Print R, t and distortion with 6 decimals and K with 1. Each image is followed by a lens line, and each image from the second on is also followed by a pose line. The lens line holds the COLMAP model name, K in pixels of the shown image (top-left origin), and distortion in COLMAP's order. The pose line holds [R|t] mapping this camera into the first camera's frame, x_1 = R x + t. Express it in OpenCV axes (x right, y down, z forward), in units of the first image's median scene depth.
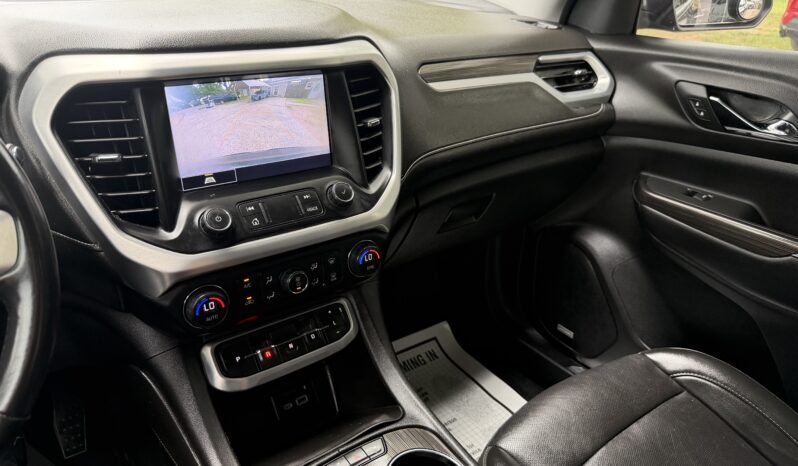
lens RADIAL K [[566.4, 0, 403.3], [0, 566.4, 229.5], [0, 0, 1]] dist [0.031578, -0.050045]
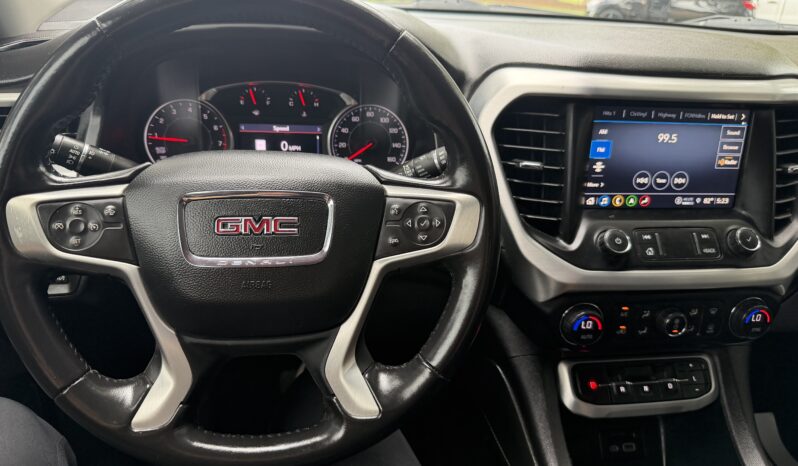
lens RADIAL K [[566.4, 0, 392.5], [0, 566.4, 227.7], [0, 0, 1]] dist [0.031578, -0.050045]
pose [[0.876611, 0.194164, -0.440288, -0.206598], [-0.217974, 0.975948, -0.003598, 0.041372], [0.429000, 0.099125, 0.897849, -0.050279]]
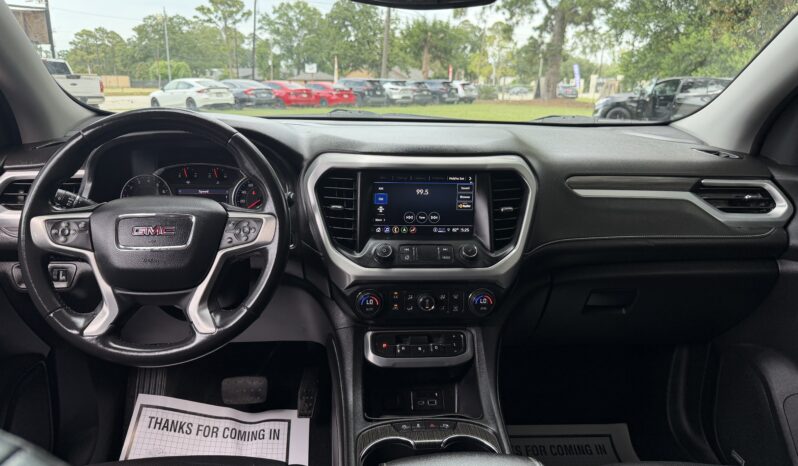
lens RADIAL K [[566.4, 0, 403.7], [0, 566.4, 237.6], [0, 0, 1]] dist [0.031578, -0.050045]
pose [[0.853582, 0.118720, -0.507250, 0.487218], [-0.214819, 0.967264, -0.135104, 0.136422], [0.474605, 0.224289, 0.851143, -0.343382]]
